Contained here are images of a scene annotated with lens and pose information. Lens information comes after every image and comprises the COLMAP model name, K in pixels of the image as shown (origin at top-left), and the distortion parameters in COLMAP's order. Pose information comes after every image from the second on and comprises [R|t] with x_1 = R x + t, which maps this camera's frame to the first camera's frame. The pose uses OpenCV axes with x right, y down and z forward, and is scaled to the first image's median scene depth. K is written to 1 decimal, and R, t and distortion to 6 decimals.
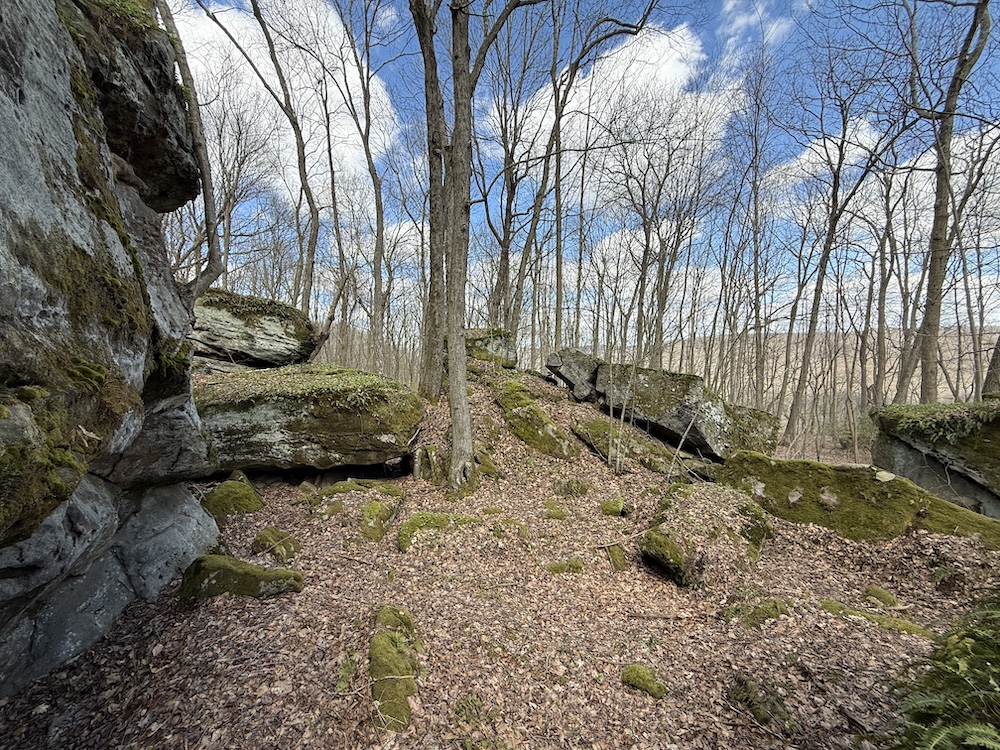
lens RADIAL K [[402.2, 0, 500.0], [0, 402.2, 376.3], [0, 0, 1]] dist [0.002583, 0.000184]
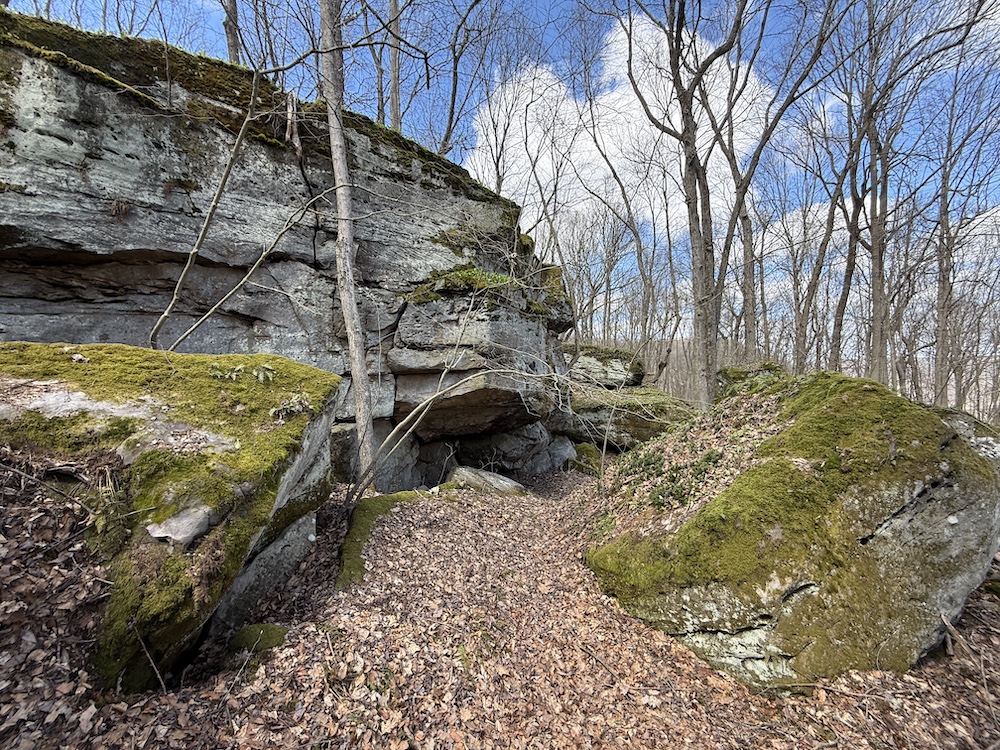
lens RADIAL K [[402.2, 0, 500.0], [0, 402.2, 379.3], [0, 0, 1]] dist [0.002583, 0.000184]
pose [[0.640114, -0.000739, -0.768280, 0.563719], [-0.025836, 0.999413, -0.022487, -0.020458], [0.767846, 0.034243, 0.639719, -0.608166]]
